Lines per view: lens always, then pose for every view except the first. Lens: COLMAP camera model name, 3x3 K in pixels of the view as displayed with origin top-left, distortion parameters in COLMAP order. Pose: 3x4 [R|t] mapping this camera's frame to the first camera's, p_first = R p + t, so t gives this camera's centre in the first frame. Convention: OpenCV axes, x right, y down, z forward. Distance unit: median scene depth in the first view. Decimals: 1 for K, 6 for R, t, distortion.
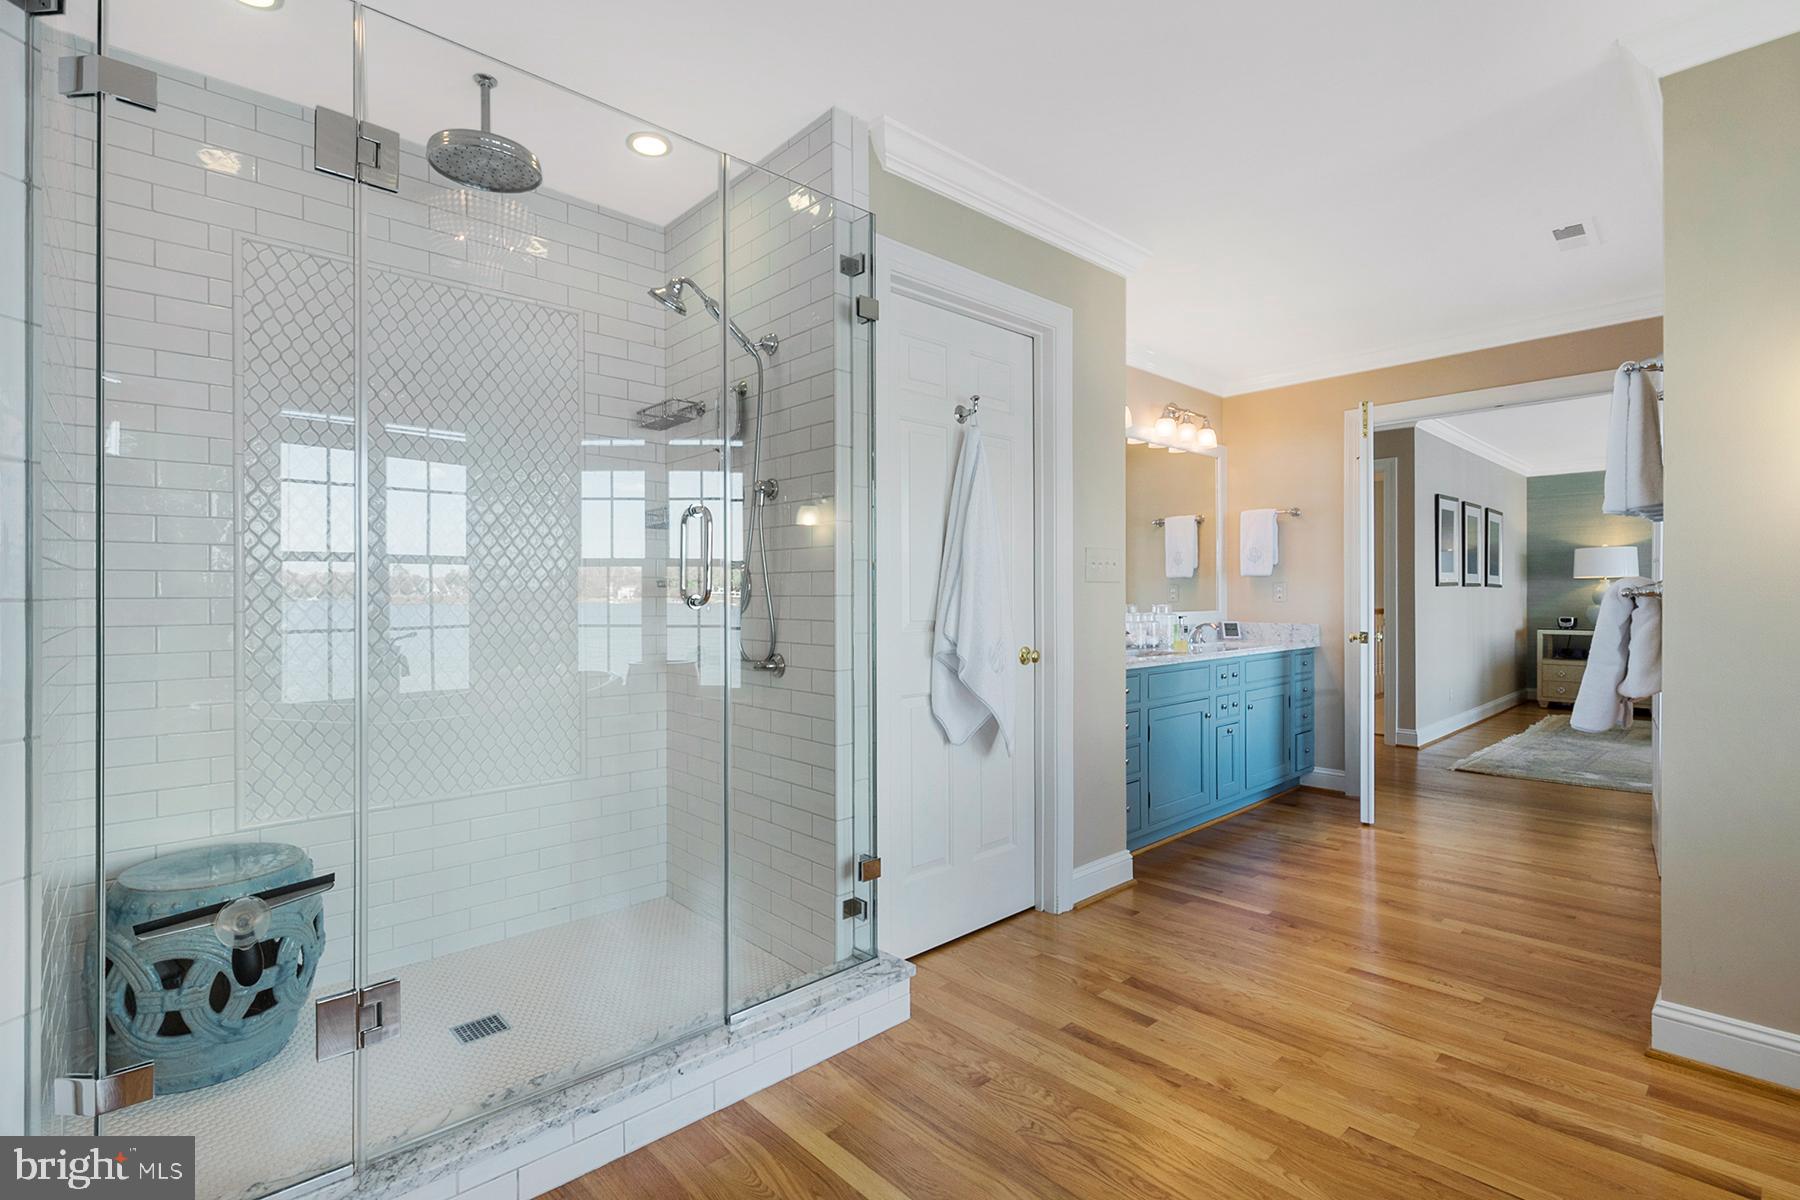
lens RADIAL K [[845.1, 0, 900.2], [0, 845.1, 603.9], [0, 0, 1]] dist [0.001007, 0.000101]
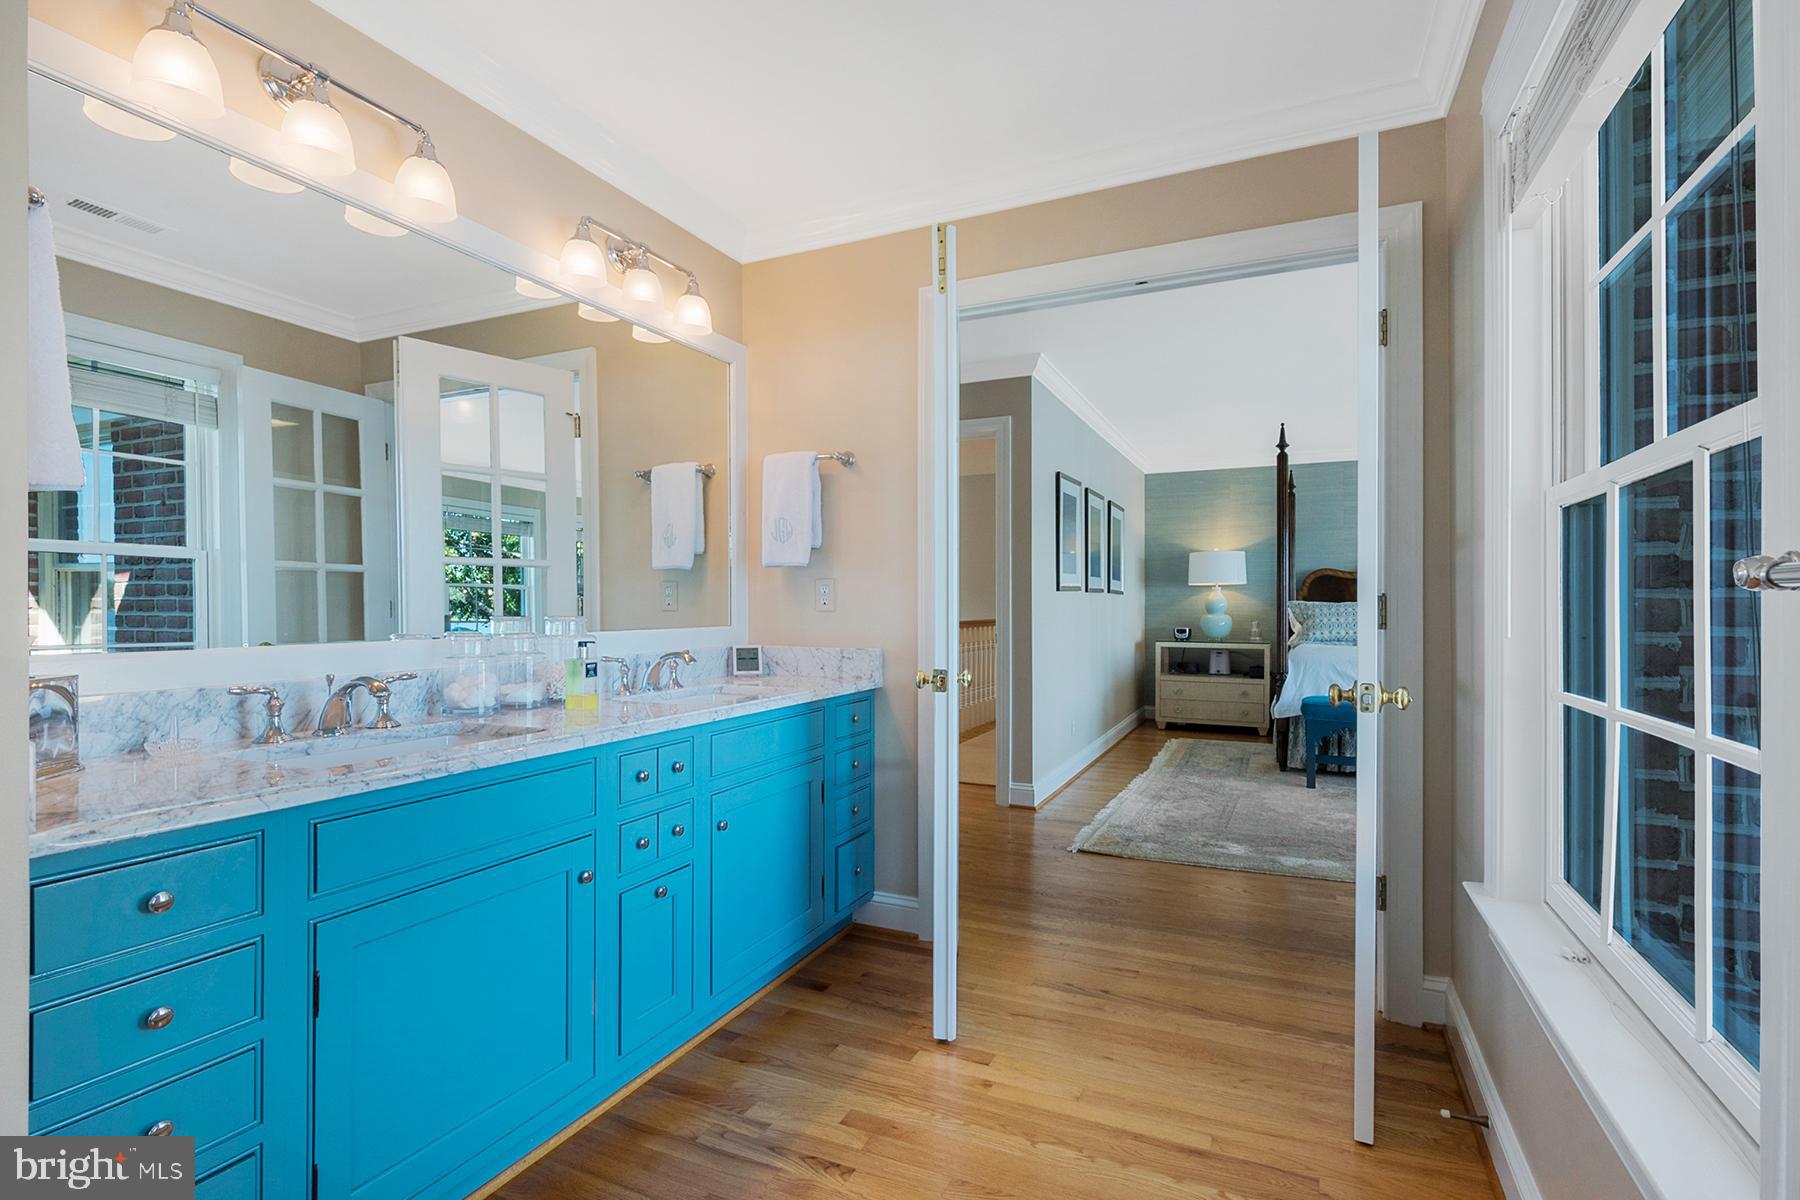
lens RADIAL K [[845.1, 0, 902.3], [0, 845.1, 603.5], [0, 0, 1]] dist [0.001007, 0.000101]
pose [[0.929956, 0.006132, 0.367618, 0.230883], [-0.003129, 0.999957, -0.008765, -0.002435], [-0.367656, 0.007000, 0.929935, 0.352205]]
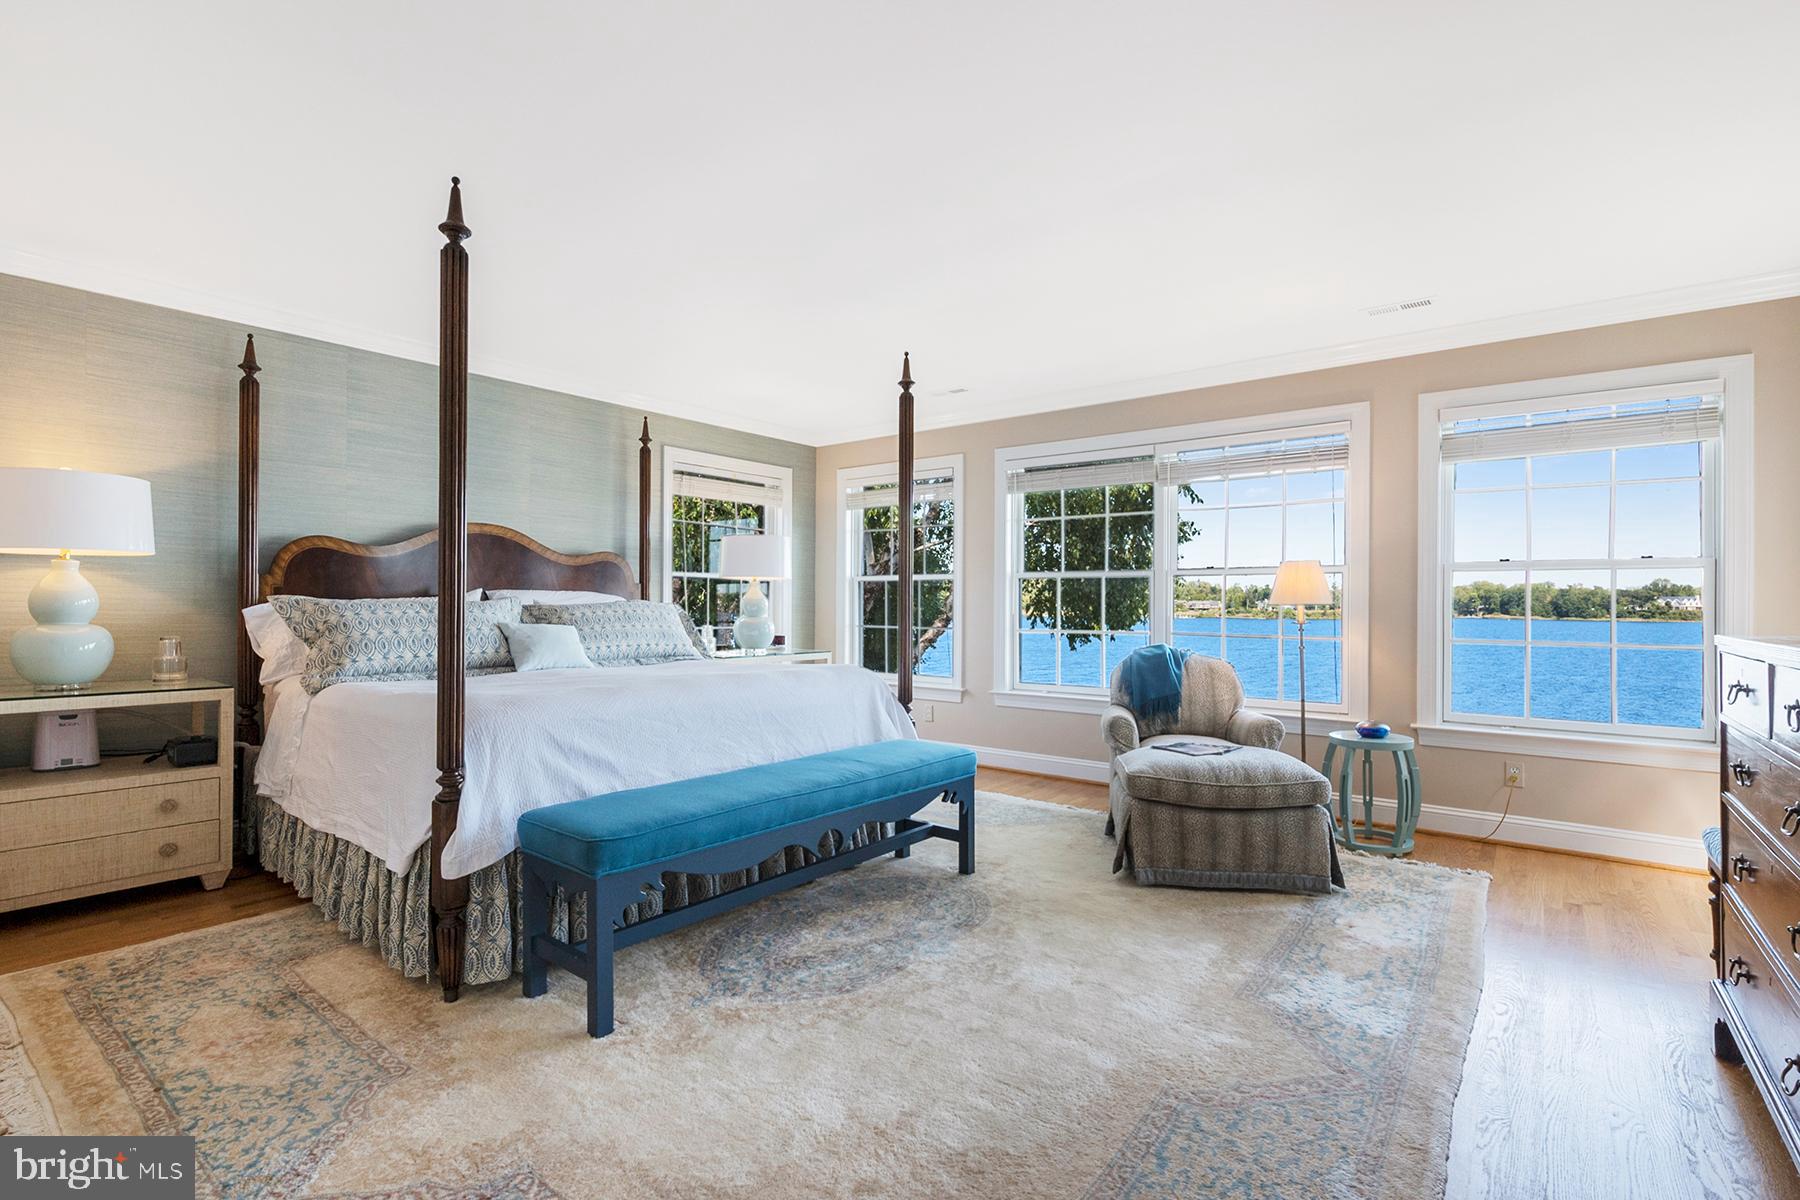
lens RADIAL K [[845.1, 0, 891.5], [0, 845.1, 602.2], [0, 0, 1]] dist [0.001007, 0.000101]
pose [[-0.124301, 0.006499, 0.992223, 0.523000], [0.001560, 0.999979, -0.006354, -0.008784], [-0.992243, 0.000758, -0.124308, 0.868633]]
